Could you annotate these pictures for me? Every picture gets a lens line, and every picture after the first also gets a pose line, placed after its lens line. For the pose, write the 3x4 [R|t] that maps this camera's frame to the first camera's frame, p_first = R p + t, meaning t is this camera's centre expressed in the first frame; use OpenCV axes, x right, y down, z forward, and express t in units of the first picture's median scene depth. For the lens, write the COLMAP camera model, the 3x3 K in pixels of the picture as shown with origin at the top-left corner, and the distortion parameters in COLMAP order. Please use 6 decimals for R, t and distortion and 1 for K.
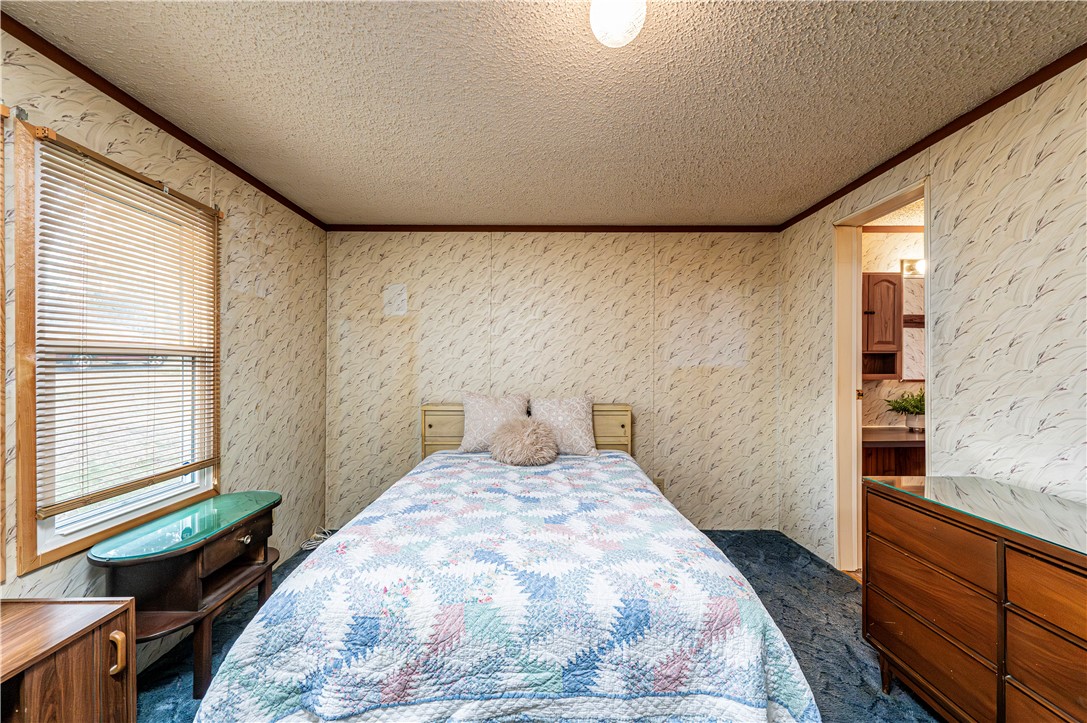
lens RADIAL K [[432.4, 0, 542.5], [0, 432.4, 363.1], [0, 0, 1]] dist [-0.000213, -0.000047]
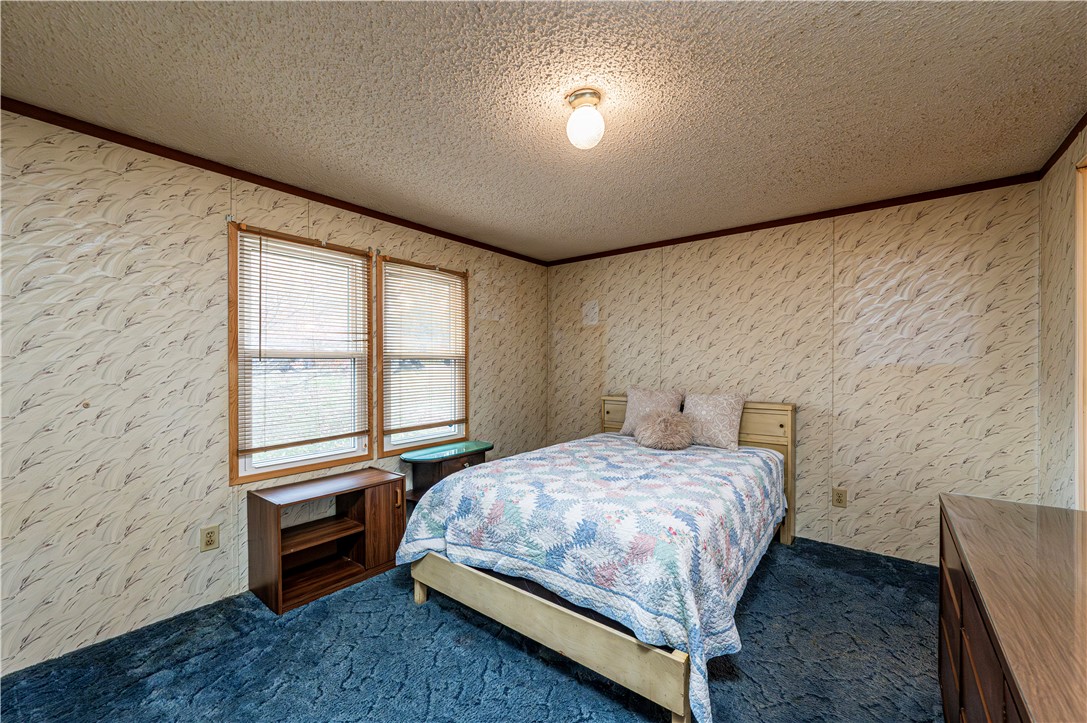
lens RADIAL K [[433.2, 0, 543.0], [0, 433.2, 360.9], [0, 0, 1]] dist [-0.000505, -0.000130]
pose [[0.783931, -0.006573, -0.620813, 0.818724], [0.005889, 0.999978, -0.003151, -0.002398], [0.620820, -0.001186, 0.783952, -0.218433]]
